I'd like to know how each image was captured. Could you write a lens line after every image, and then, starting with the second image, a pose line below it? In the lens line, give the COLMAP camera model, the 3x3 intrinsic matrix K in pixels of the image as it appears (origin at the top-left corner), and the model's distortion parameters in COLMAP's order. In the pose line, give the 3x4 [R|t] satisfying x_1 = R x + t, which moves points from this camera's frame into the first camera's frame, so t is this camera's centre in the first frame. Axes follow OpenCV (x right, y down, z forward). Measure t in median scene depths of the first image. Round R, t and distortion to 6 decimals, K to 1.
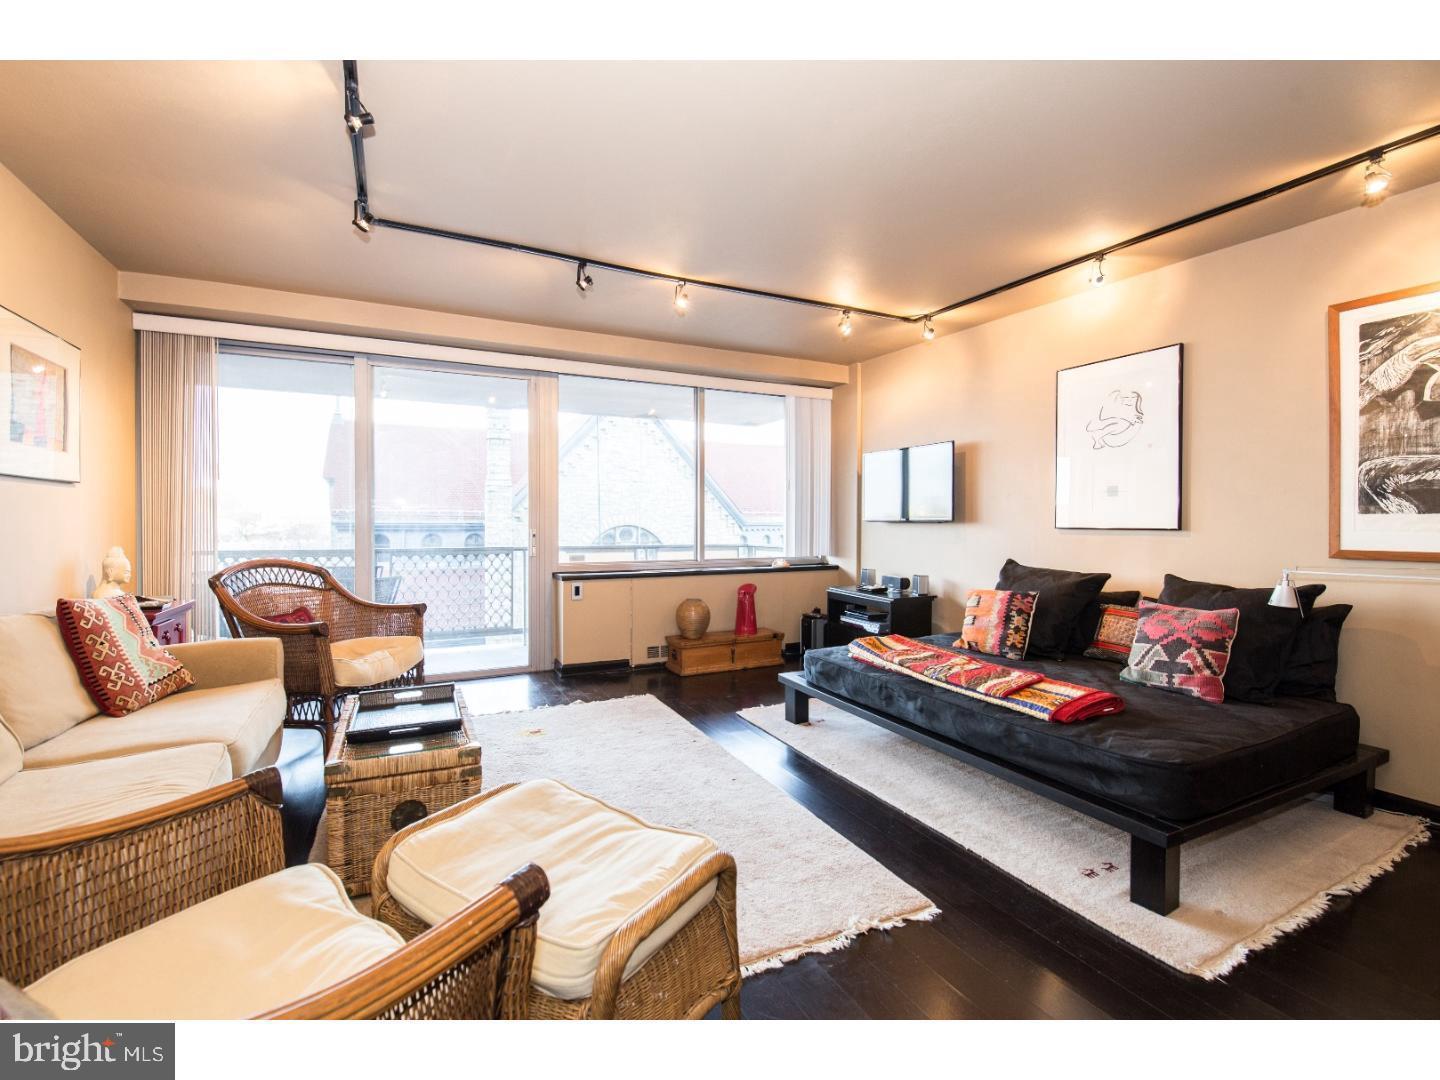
lens RADIAL K [[608.0, 0, 716.9], [0, 608.0, 531.4], [0, 0, 1]] dist [-0.023010, -0.001539]
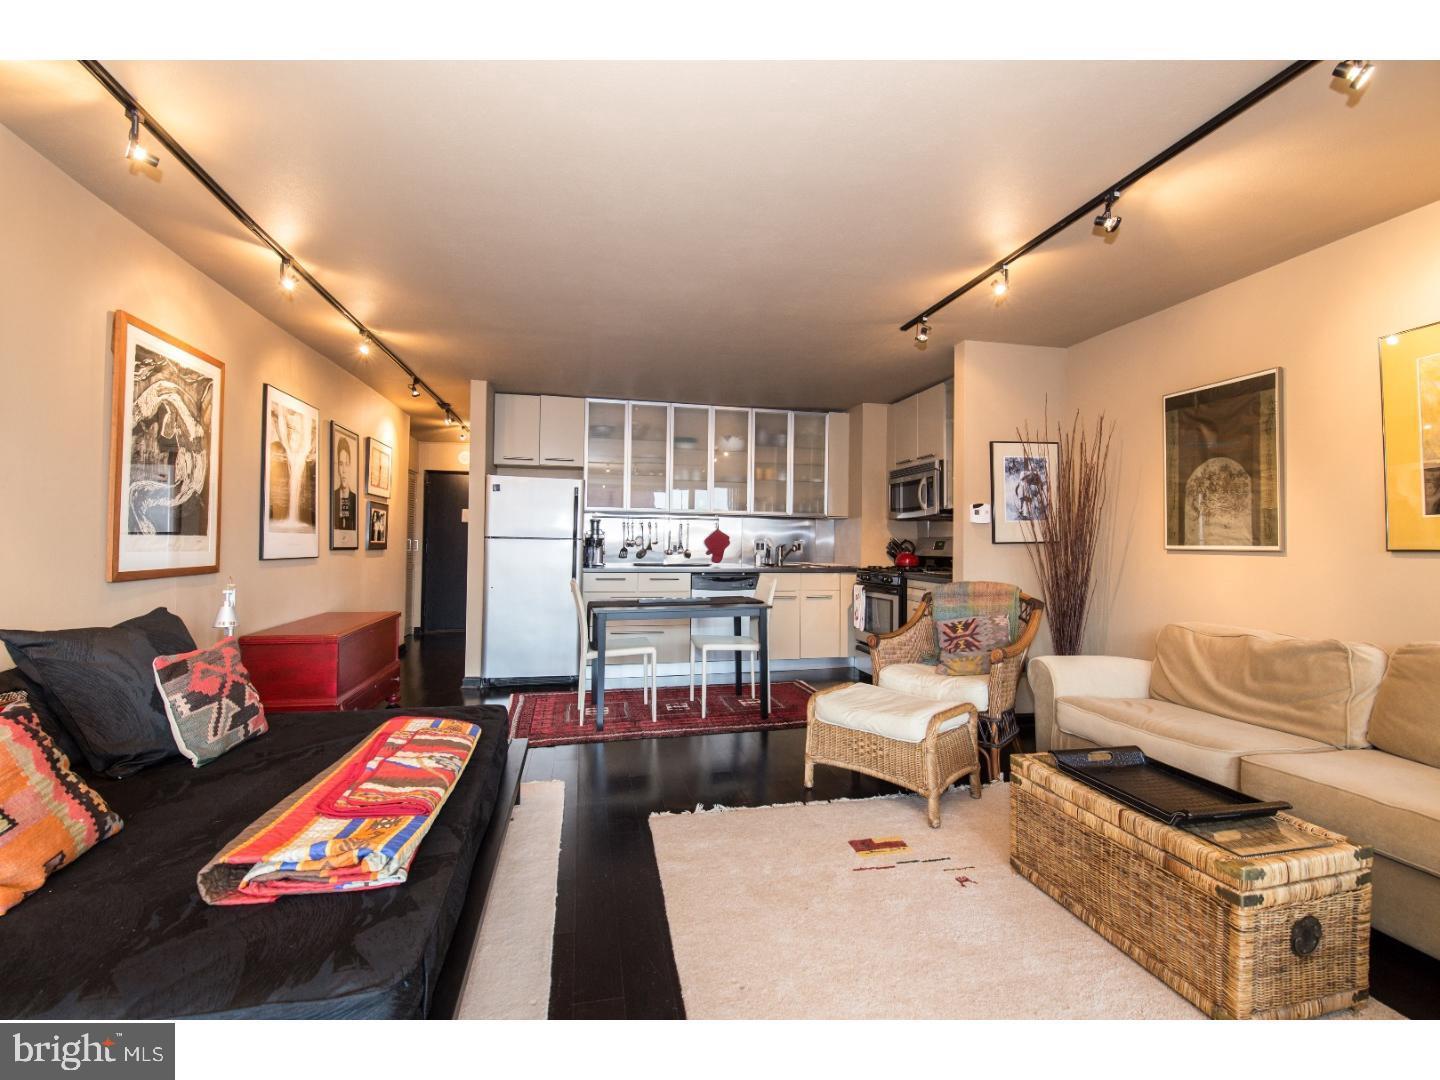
lens RADIAL K [[608.0, 0, 715.5], [0, 608.0, 538.0], [0, 0, 1]] dist [-0.023010, -0.001539]
pose [[-0.972217, -0.003178, 0.234060, -0.085468], [-0.005485, 0.999943, -0.009205, -0.020263], [-0.234018, -0.010233, -0.972179, 1.693873]]
